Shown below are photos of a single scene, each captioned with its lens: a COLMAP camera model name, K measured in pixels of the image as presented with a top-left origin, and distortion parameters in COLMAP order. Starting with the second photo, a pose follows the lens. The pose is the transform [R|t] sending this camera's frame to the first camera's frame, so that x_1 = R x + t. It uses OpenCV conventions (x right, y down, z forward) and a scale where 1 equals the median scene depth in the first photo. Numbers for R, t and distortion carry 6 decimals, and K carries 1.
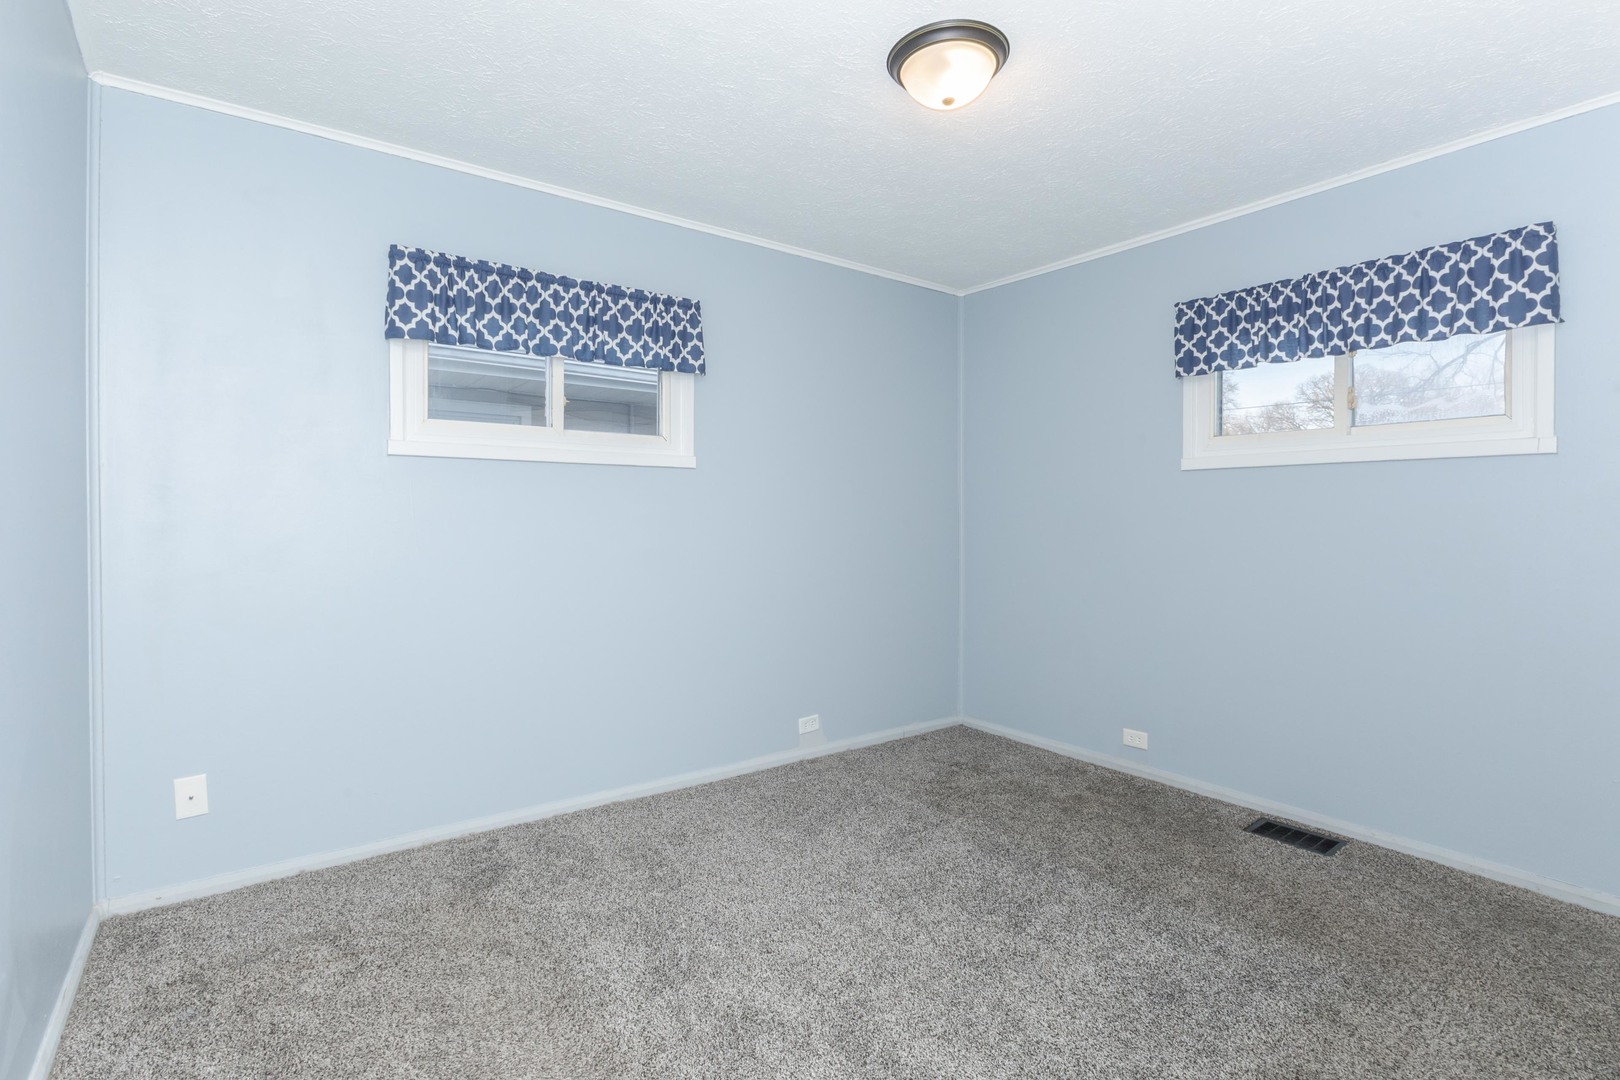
lens RADIAL K [[813.3, 0, 813.9], [0, 813.3, 529.6], [0, 0, 1]] dist [-0.001282, -0.000584]
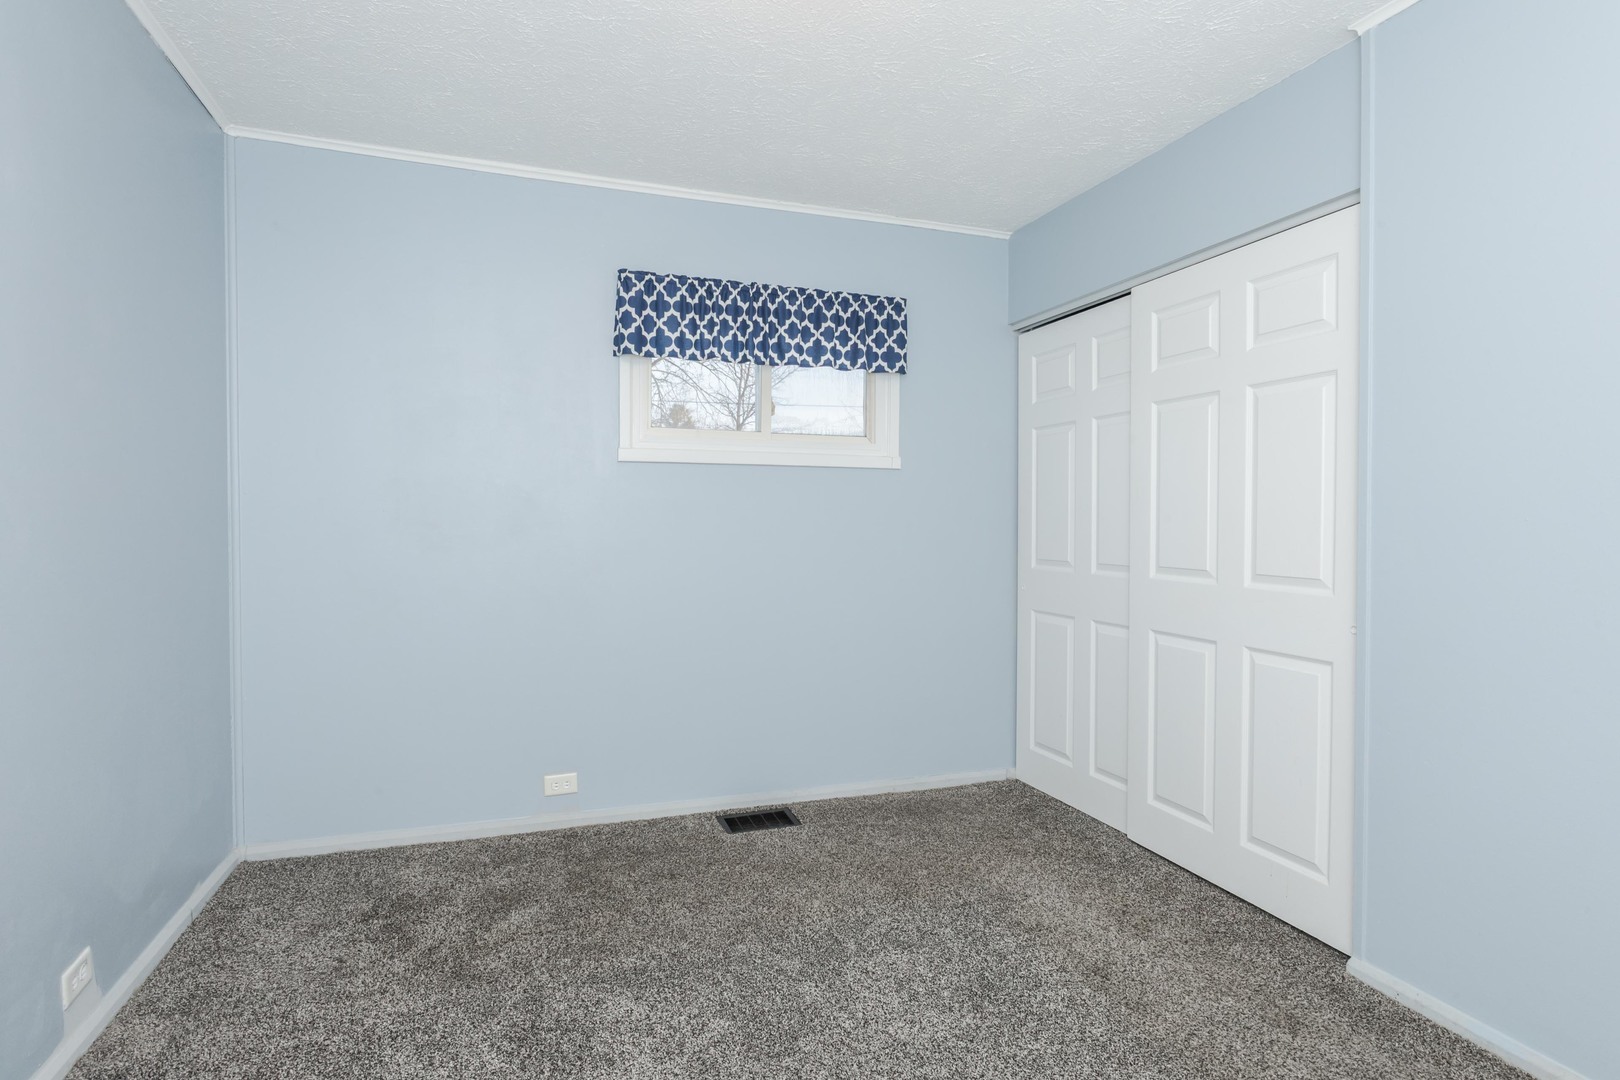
lens RADIAL K [[859.4, 0, 809.0], [0, 859.4, 550.6], [0, 0, 1]] dist [0.004357, -0.000100]
pose [[0.277786, -0.035745, 0.959978, -0.419758], [0.012099, 0.999358, 0.033710, -0.007102], [-0.960567, 0.002251, 0.278040, 0.595327]]
